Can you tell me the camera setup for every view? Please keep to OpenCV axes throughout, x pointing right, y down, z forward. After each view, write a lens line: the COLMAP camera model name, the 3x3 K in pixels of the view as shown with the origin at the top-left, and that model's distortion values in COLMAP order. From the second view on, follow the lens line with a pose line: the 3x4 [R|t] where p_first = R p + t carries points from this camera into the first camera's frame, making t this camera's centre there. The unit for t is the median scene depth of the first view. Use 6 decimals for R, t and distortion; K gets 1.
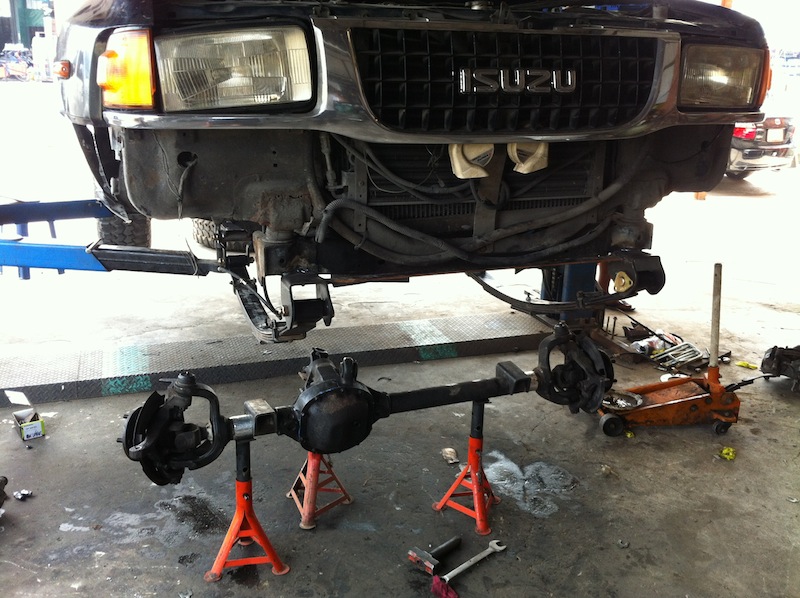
lens RADIAL K [[828.1, 0, 400.0], [0, 828.1, 299.0], [0, 0, 1]] dist [0.097260, 0.002566]
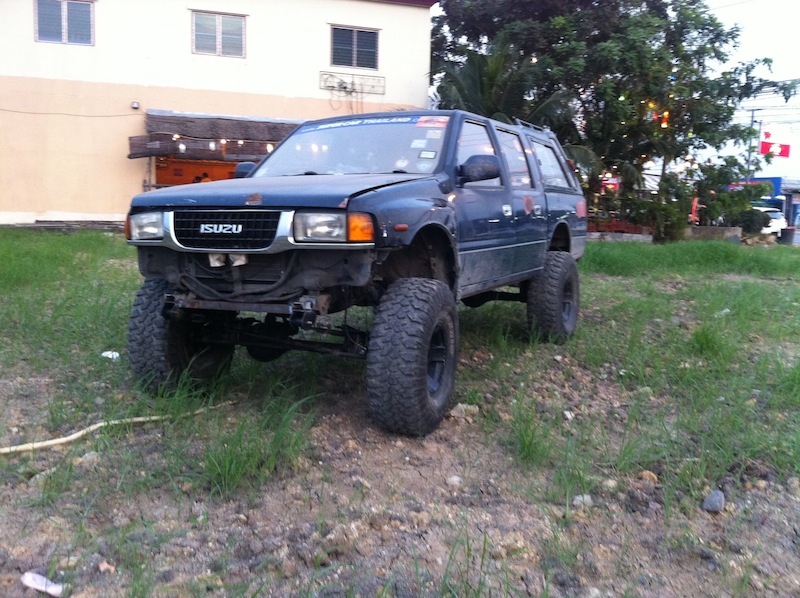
lens RADIAL K [[777.8, 0, 400.0], [0, 777.8, 299.0], [0, 0, 1]] dist [0.079023, -0.243671]
pose [[0.667889, 0.052442, -0.742411, 2.184245], [-0.191660, 0.975991, -0.103480, 0.082465], [0.719160, 0.211403, 0.661905, -0.118112]]
